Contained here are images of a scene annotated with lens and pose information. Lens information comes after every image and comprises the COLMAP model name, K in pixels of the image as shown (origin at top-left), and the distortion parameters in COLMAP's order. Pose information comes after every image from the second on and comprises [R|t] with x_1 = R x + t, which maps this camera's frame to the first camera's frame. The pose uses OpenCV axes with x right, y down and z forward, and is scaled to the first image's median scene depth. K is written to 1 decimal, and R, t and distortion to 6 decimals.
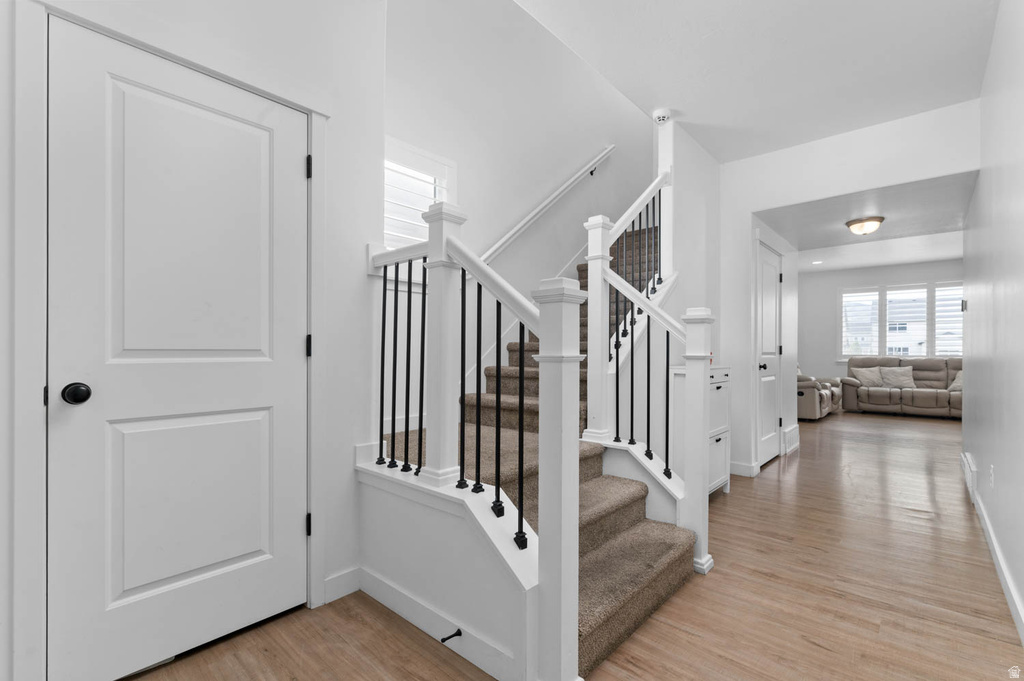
lens RADIAL K [[470.3, 0, 511.2], [0, 470.3, 346.4], [0, 0, 1]] dist [0.030639, 0.000098]
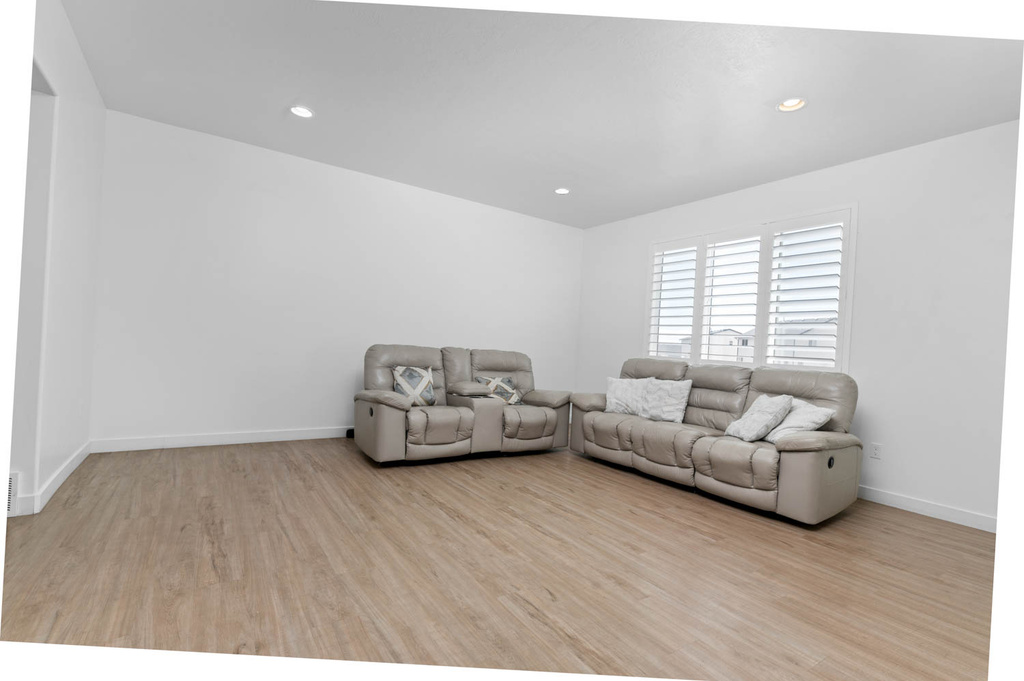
lens RADIAL K [[452.3, 0, 513.3], [0, 452.3, 343.6], [0, 0, 1]] dist [-0.000616, -0.000191]
pose [[0.973716, 0.052192, -0.221704, 0.737808], [-0.051972, 0.998625, 0.006829, 0.007459], [0.221755, 0.004873, 0.975090, 0.466943]]
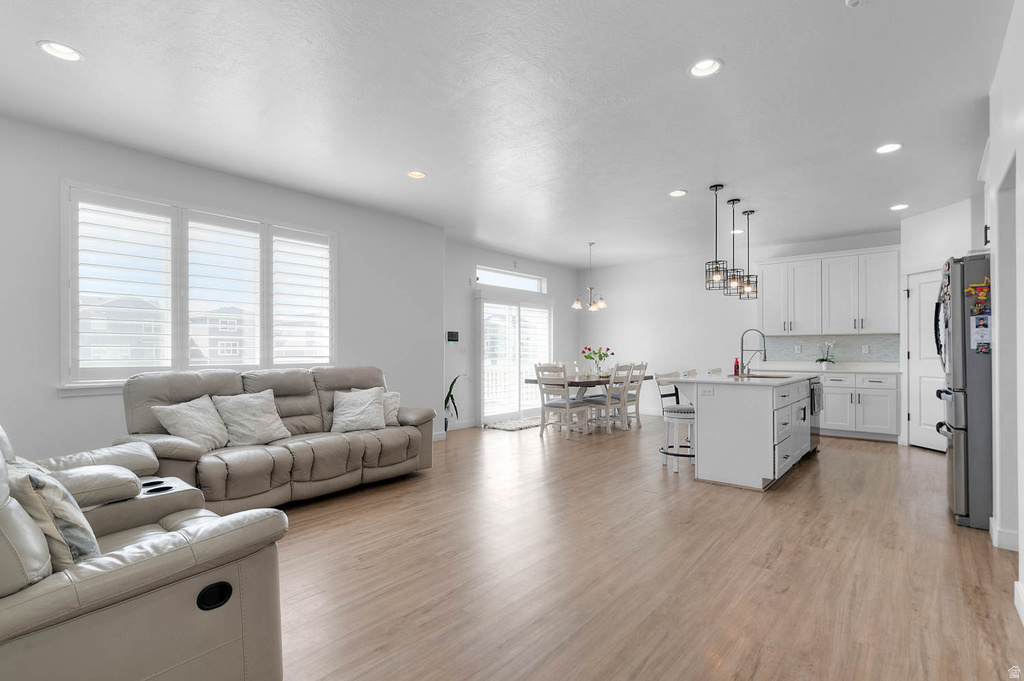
lens RADIAL K [[481.2, 0, 519.1], [0, 481.2, 351.9], [0, 0, 1]] dist [-0.001215, -0.000380]
pose [[-0.040643, -0.003821, 0.999166, 0.352345], [-0.008028, 0.999962, 0.003498, 0.001037], [-0.999141, -0.007879, -0.040672, 0.763985]]
